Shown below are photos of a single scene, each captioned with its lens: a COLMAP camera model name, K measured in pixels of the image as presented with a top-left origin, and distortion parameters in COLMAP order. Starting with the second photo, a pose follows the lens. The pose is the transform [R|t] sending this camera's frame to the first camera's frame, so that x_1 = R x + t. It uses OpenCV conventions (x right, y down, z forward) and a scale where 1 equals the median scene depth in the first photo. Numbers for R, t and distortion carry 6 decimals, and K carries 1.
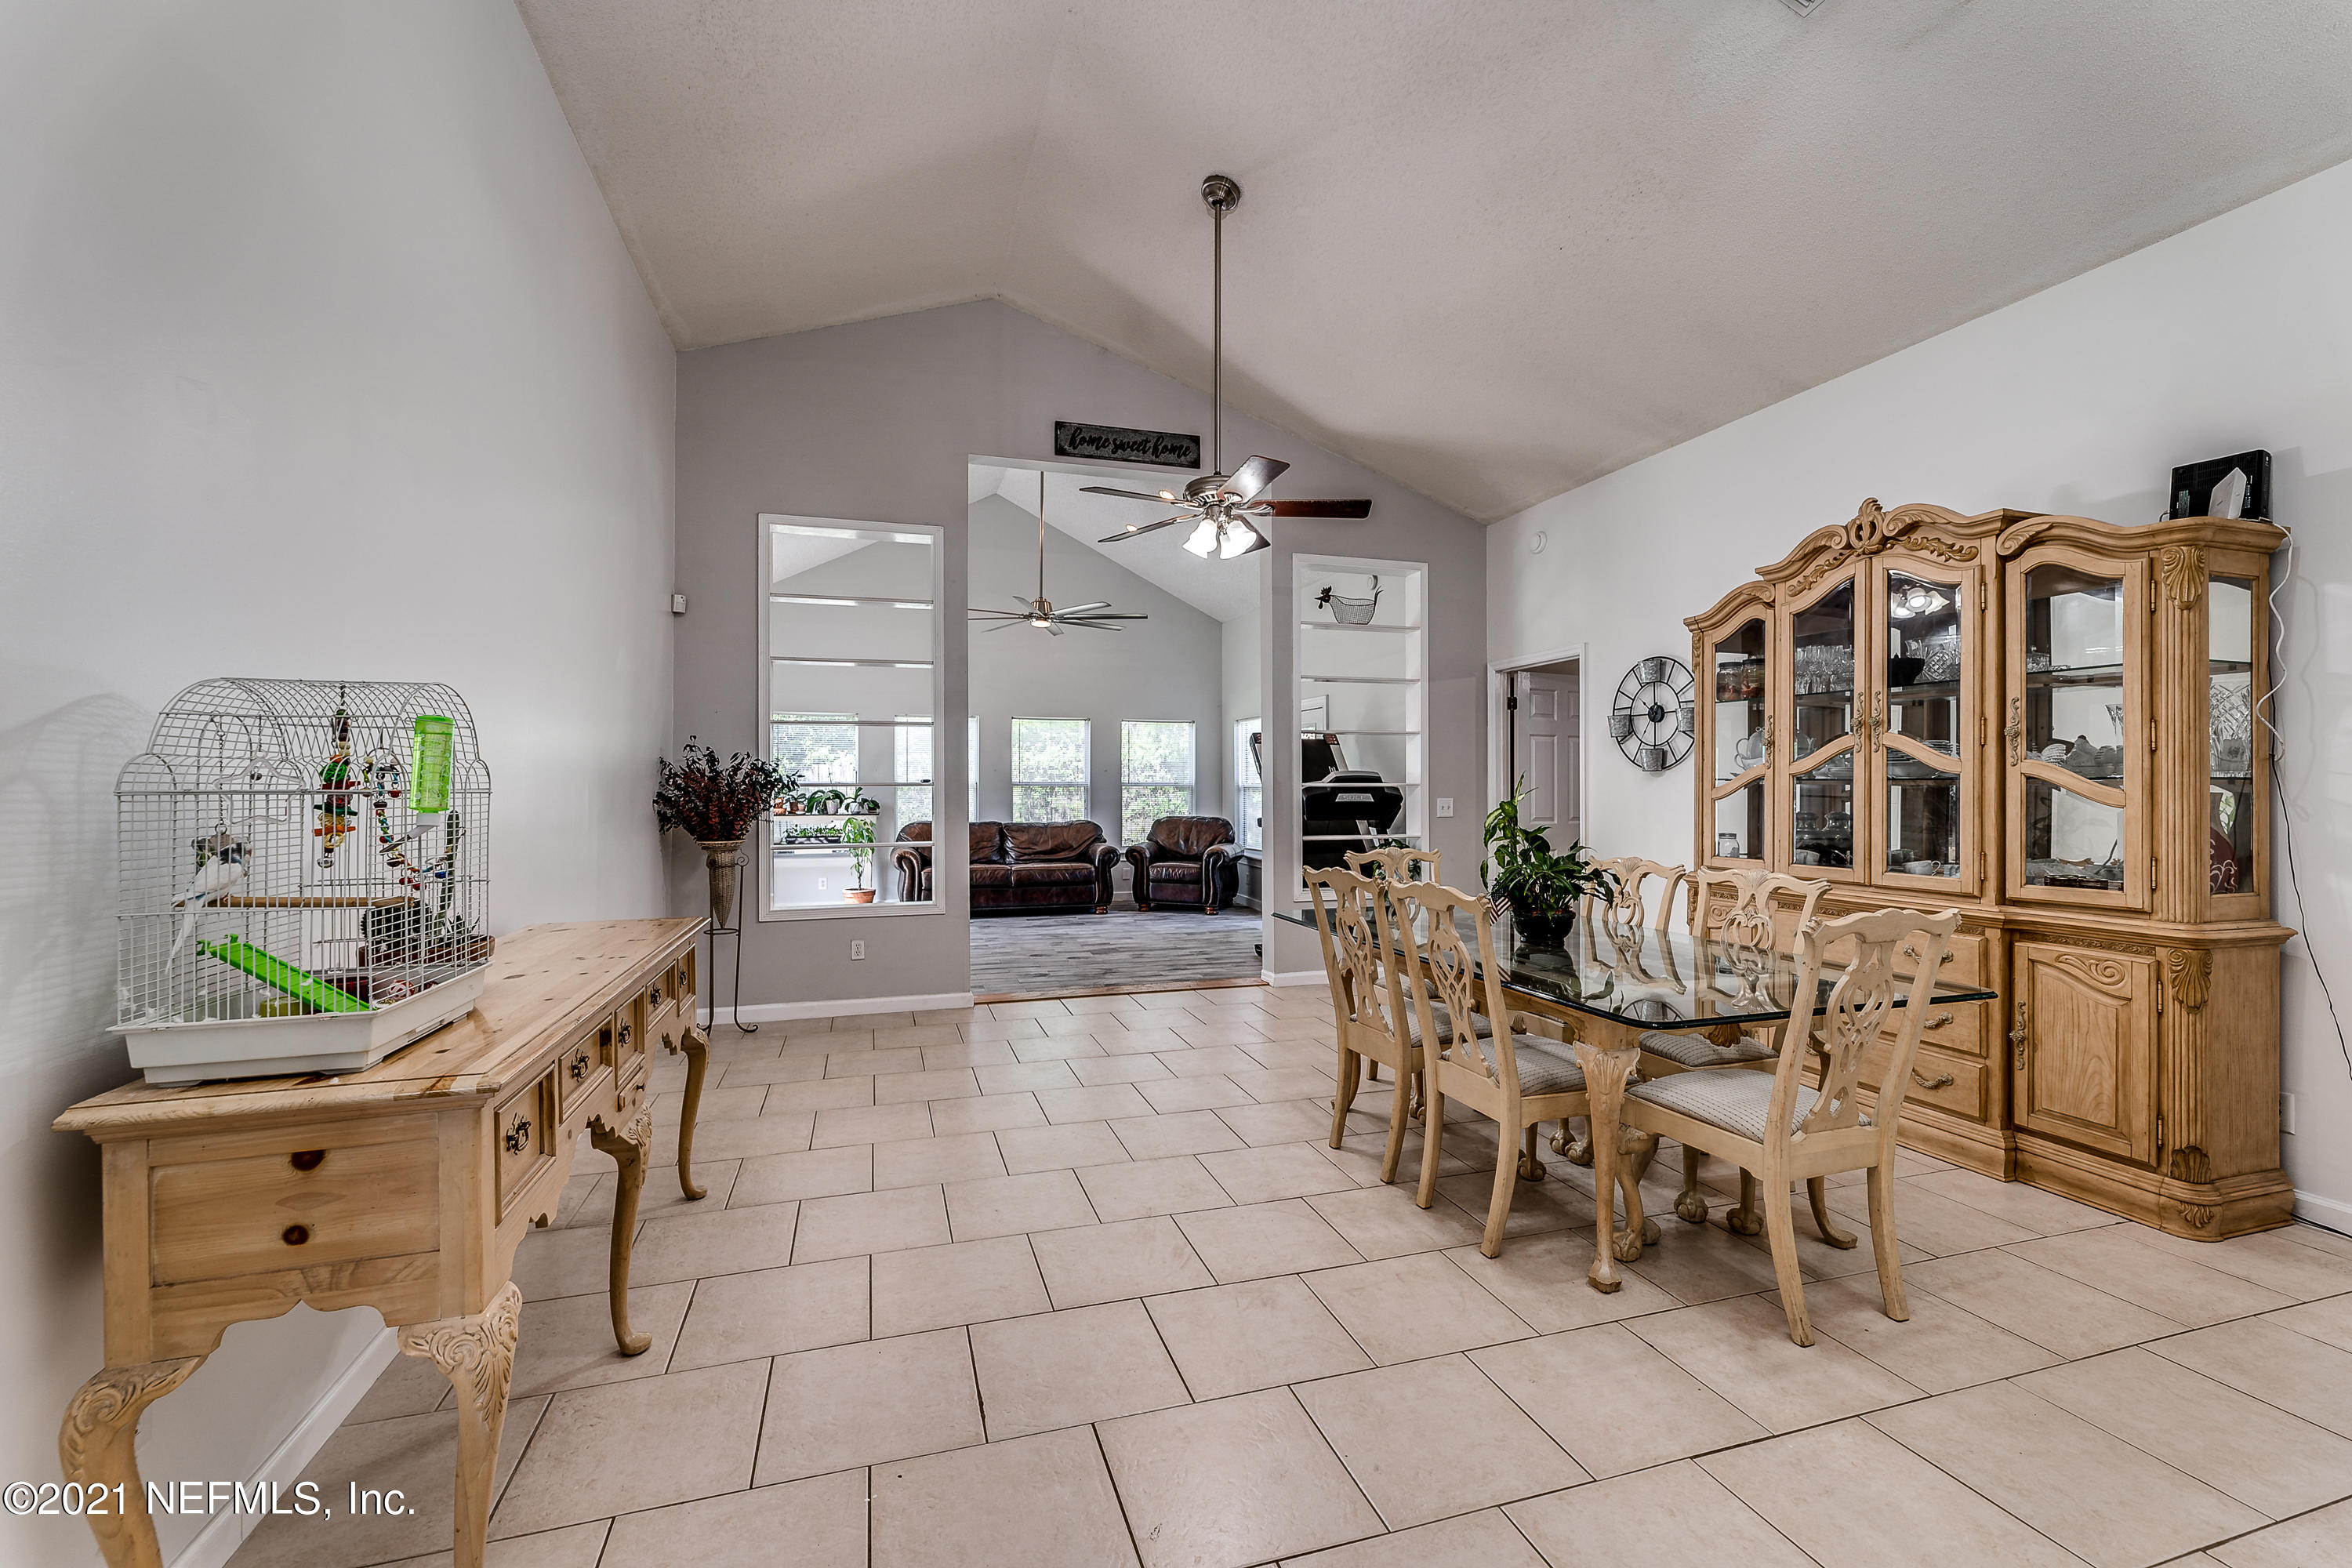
lens RADIAL K [[964.8, 0, 1170.0], [0, 964.8, 787.1], [0, 0, 1]] dist [0.001214, 0.000031]
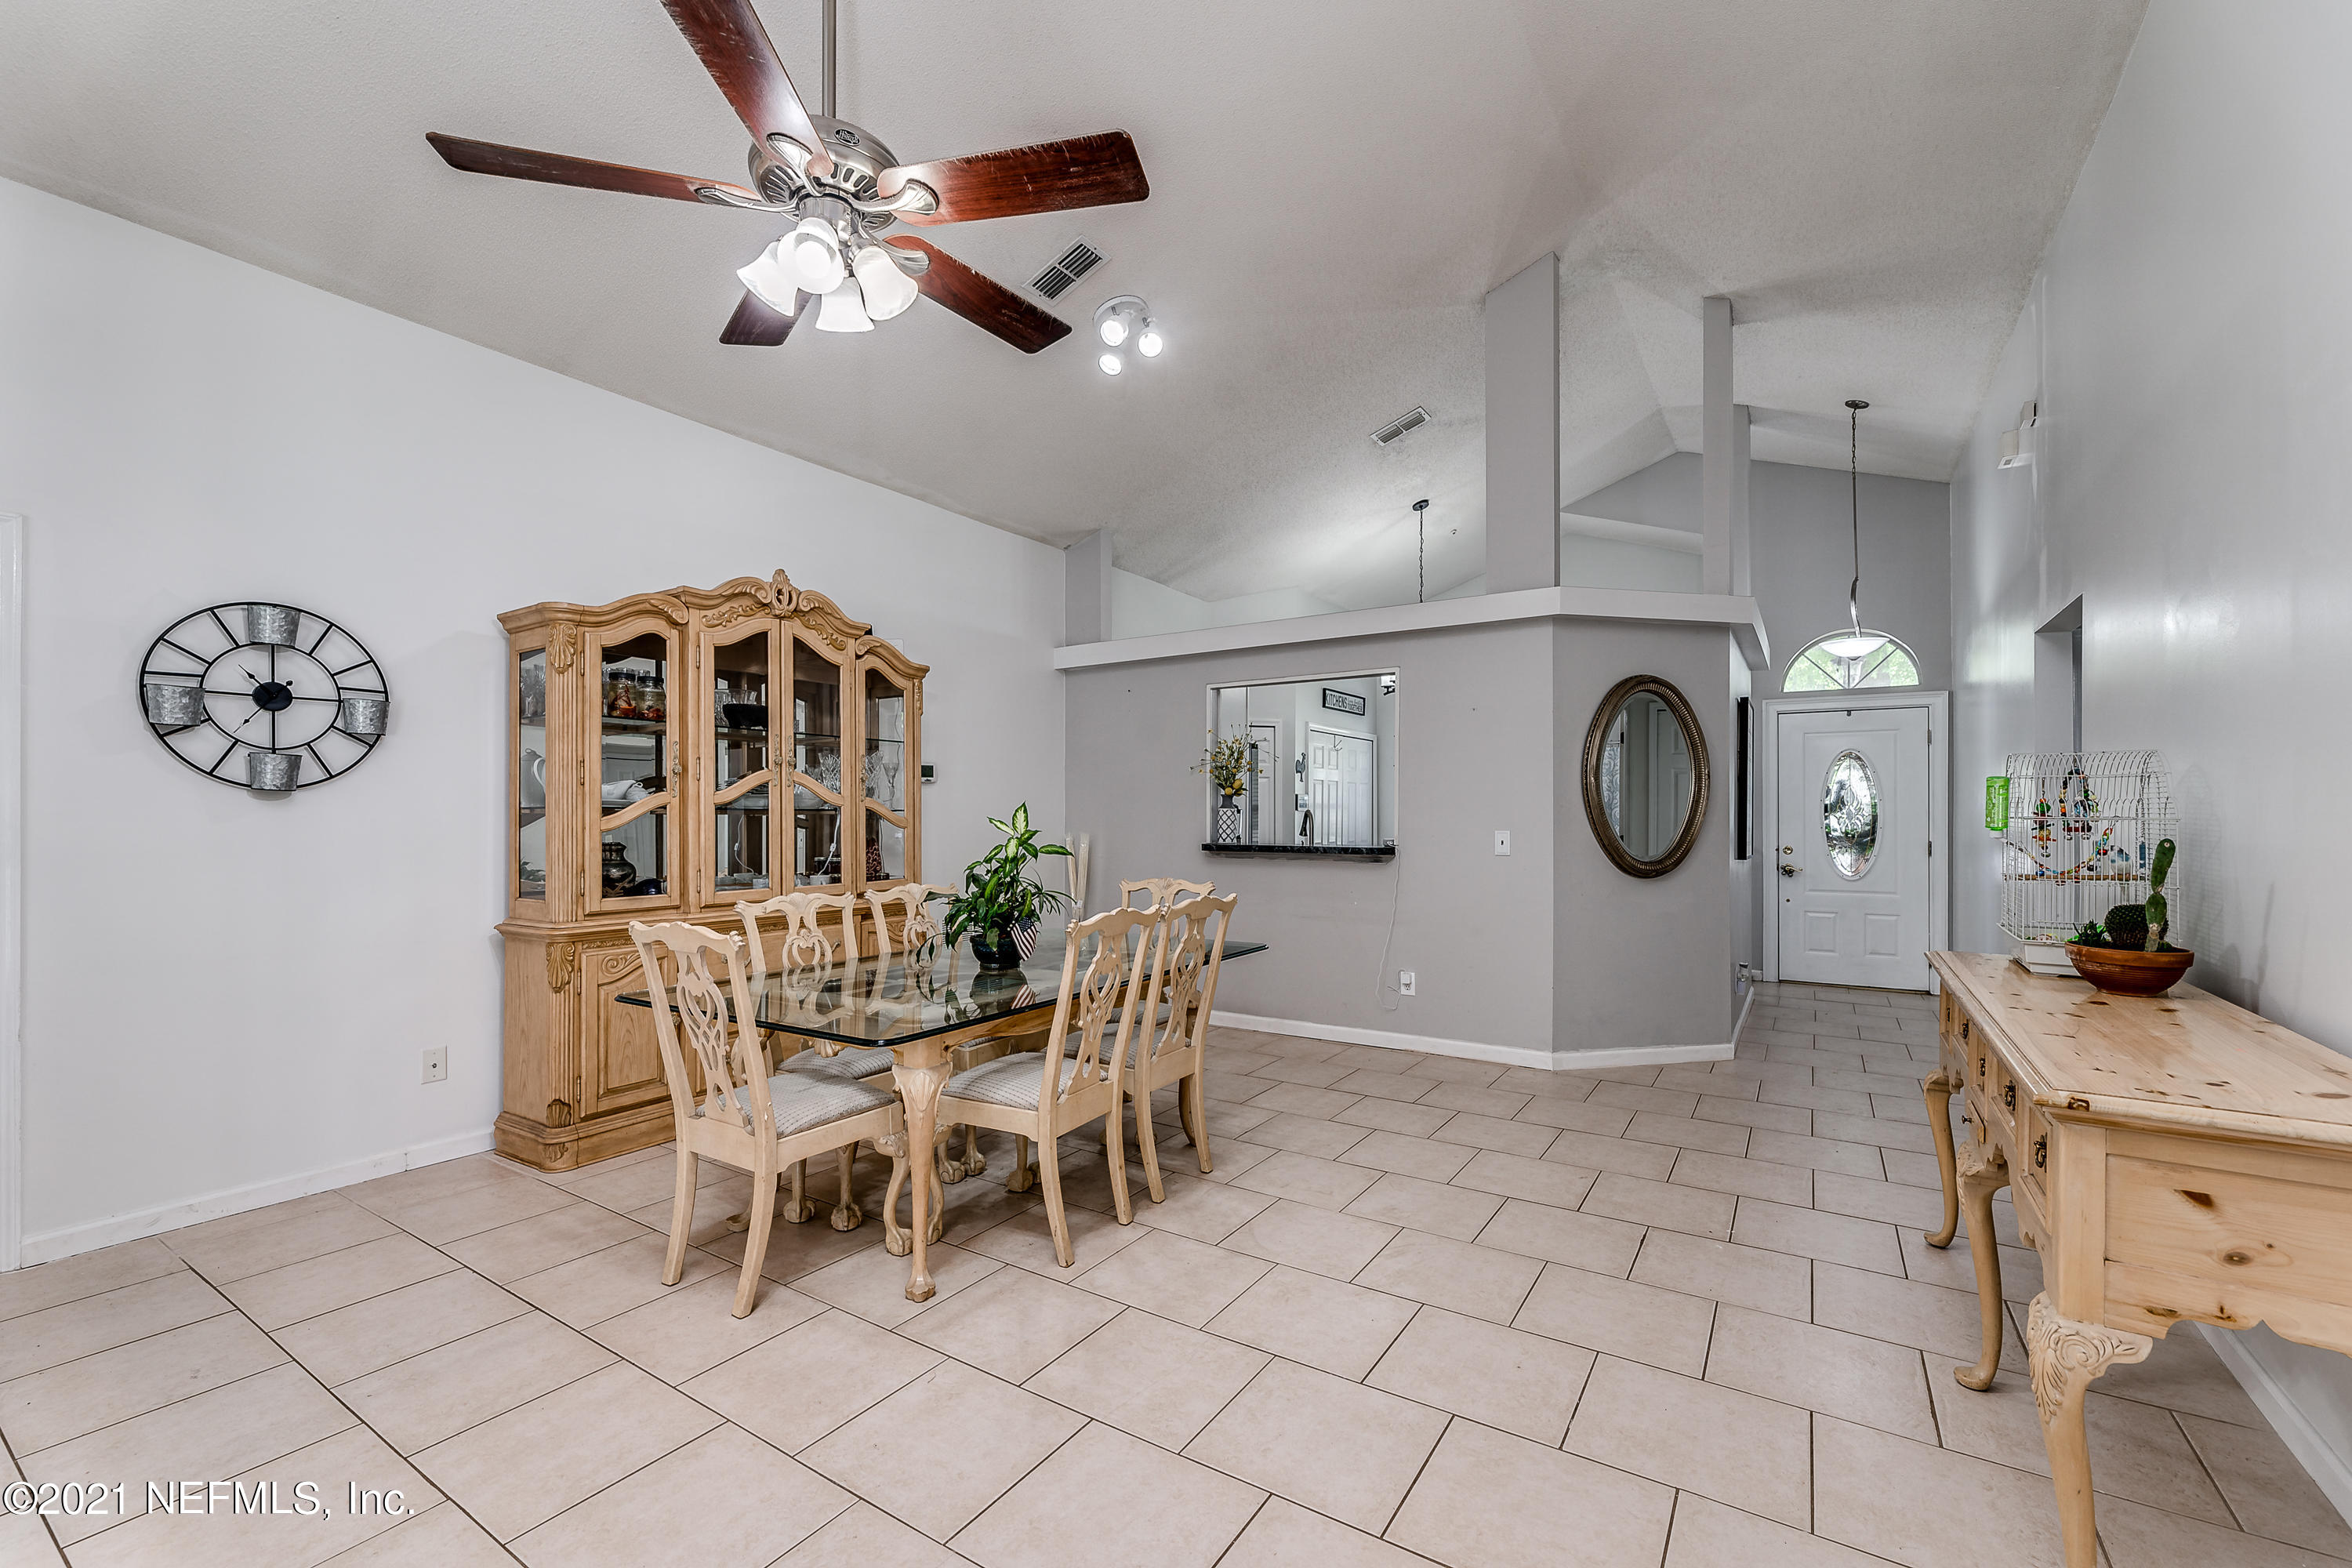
lens RADIAL K [[964.8, 0, 1177.8], [0, 964.8, 803.4], [0, 0, 1]] dist [0.001214, 0.000031]
pose [[-0.636773, 0.003833, 0.771042, -0.465186], [-0.002646, 0.999971, -0.007156, -0.006990], [-0.771047, -0.006596, -0.636744, 1.311684]]
